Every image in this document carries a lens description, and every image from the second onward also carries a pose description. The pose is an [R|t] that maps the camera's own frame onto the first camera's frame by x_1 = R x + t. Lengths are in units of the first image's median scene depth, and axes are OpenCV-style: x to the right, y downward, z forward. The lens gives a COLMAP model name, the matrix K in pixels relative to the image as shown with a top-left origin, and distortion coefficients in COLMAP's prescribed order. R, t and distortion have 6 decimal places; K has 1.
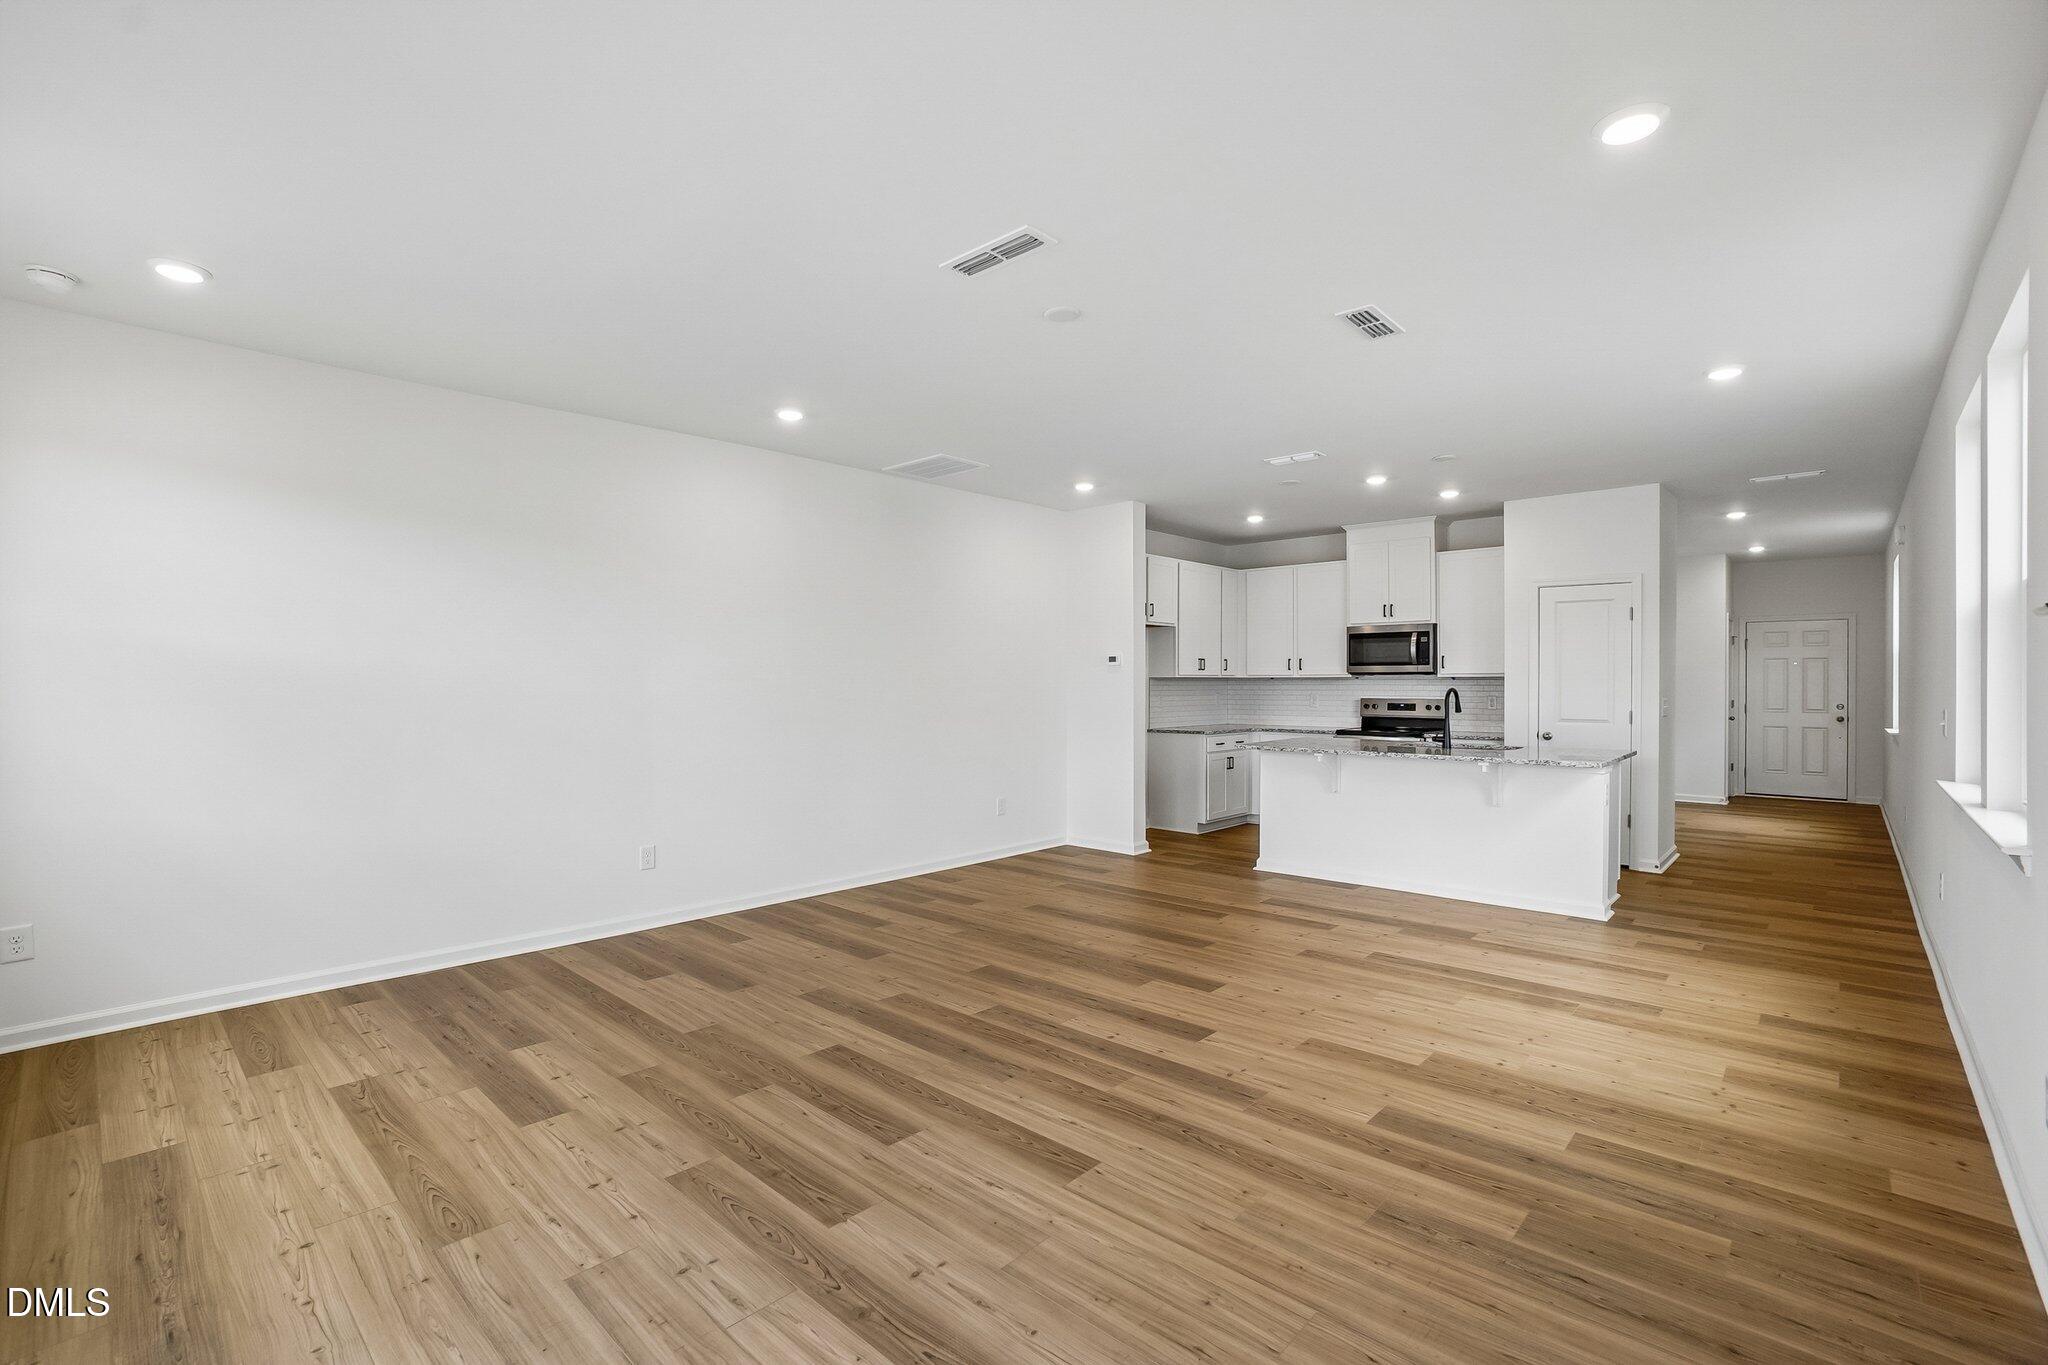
lens RADIAL K [[908.8, 0, 1005.6], [0, 908.8, 687.3], [0, 0, 1]] dist [-0.054954, 0.017230]
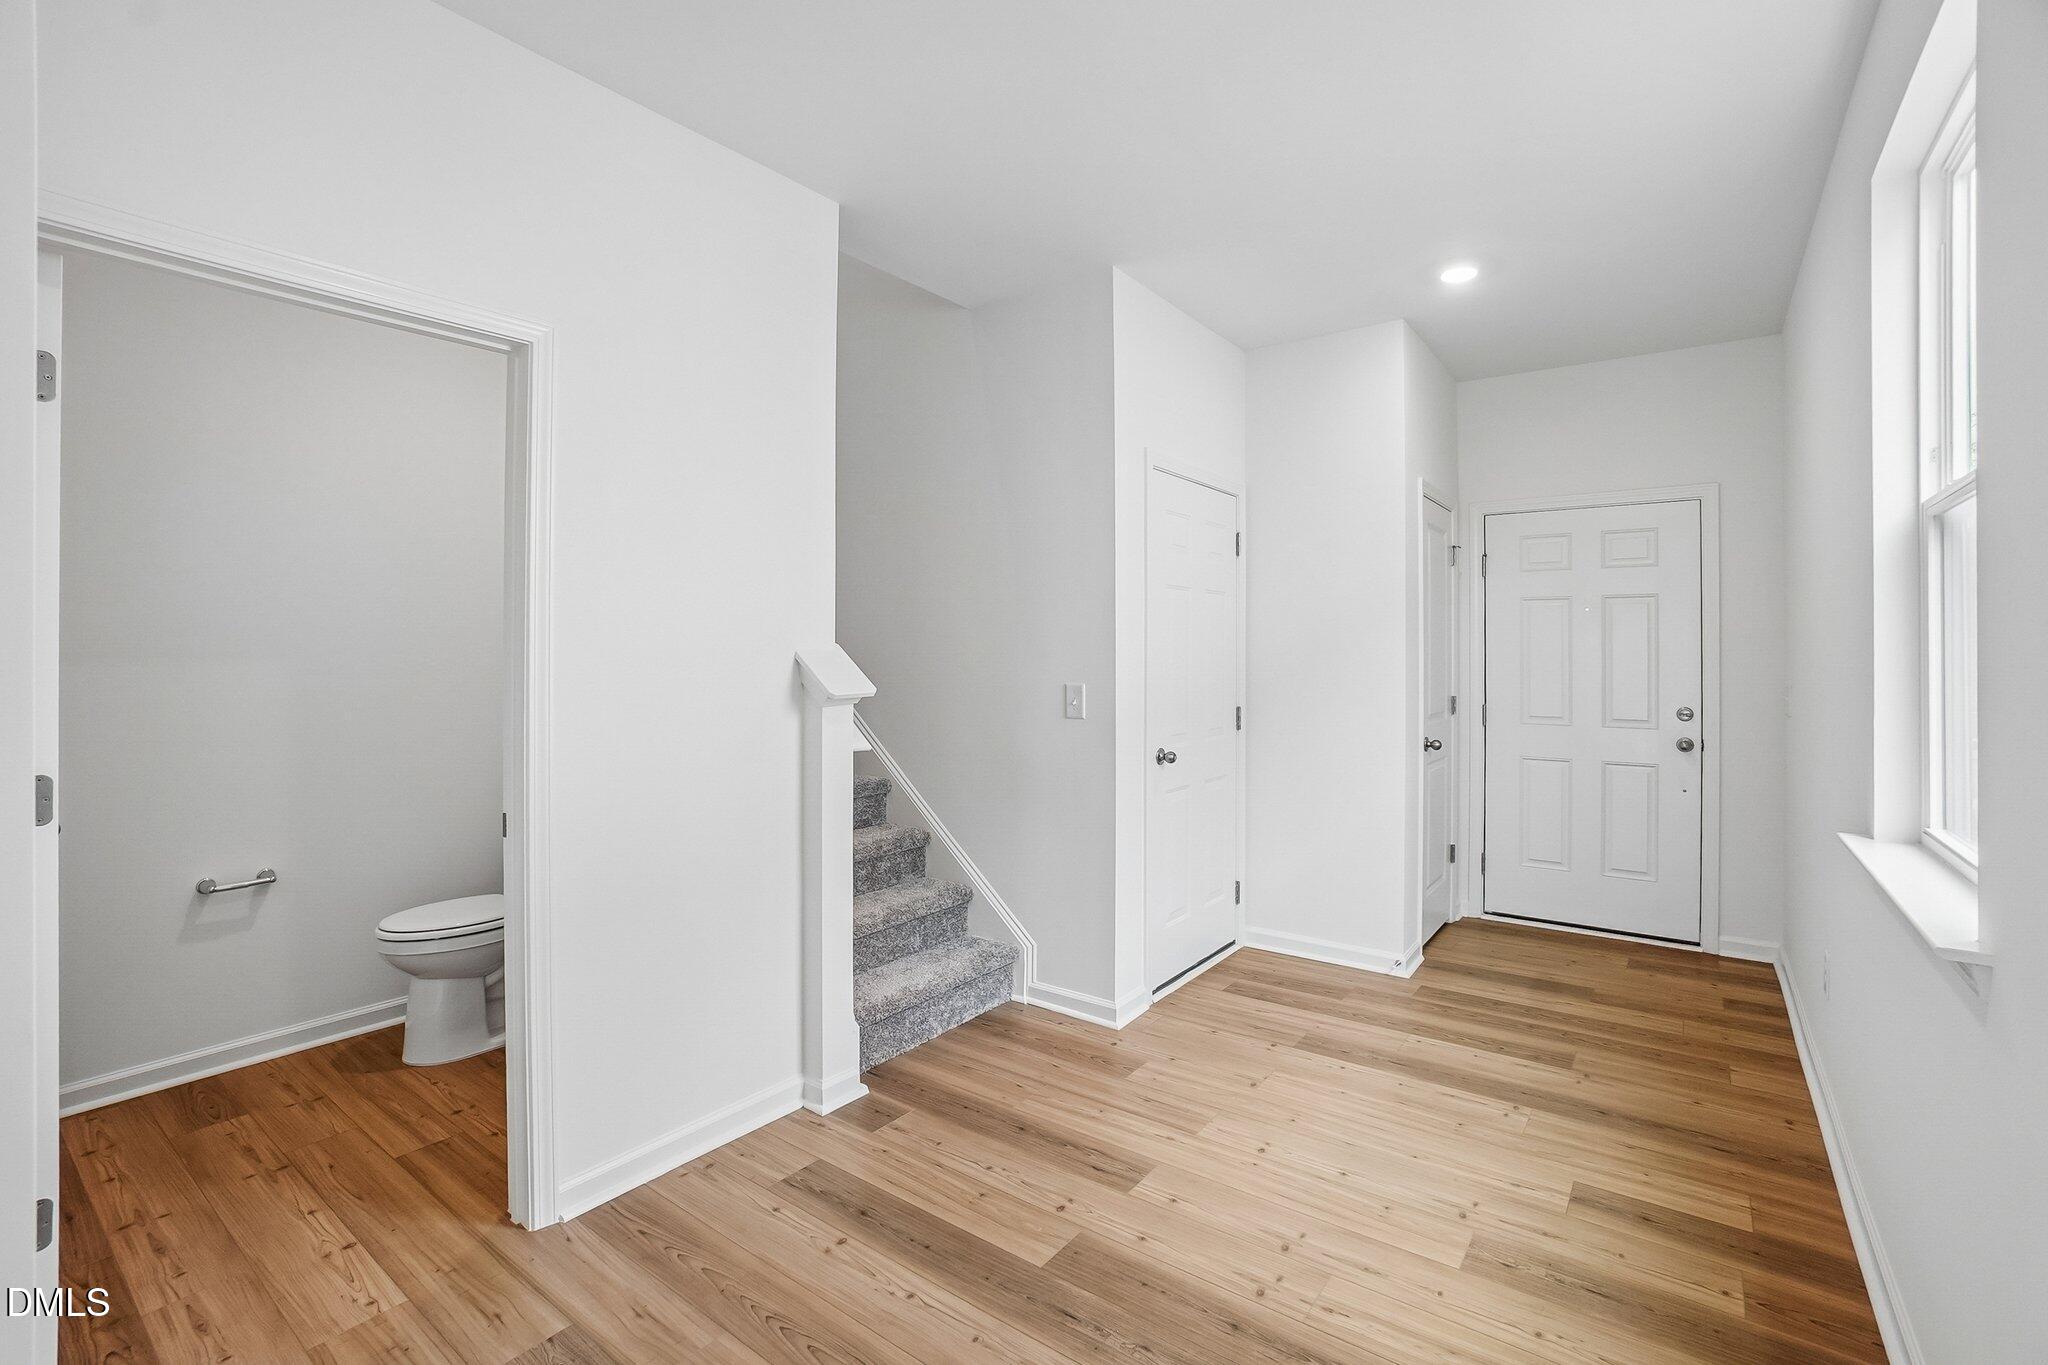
lens RADIAL K [[908.8, 0, 1035.5], [0, 908.8, 643.9], [0, 0, 1]] dist [-0.054954, 0.017230]
pose [[0.991636, 0.007292, 0.128862, 0.880120], [-0.005269, 0.999858, -0.016038, -0.004340], [-0.128960, 0.015225, 0.991533, 0.924432]]
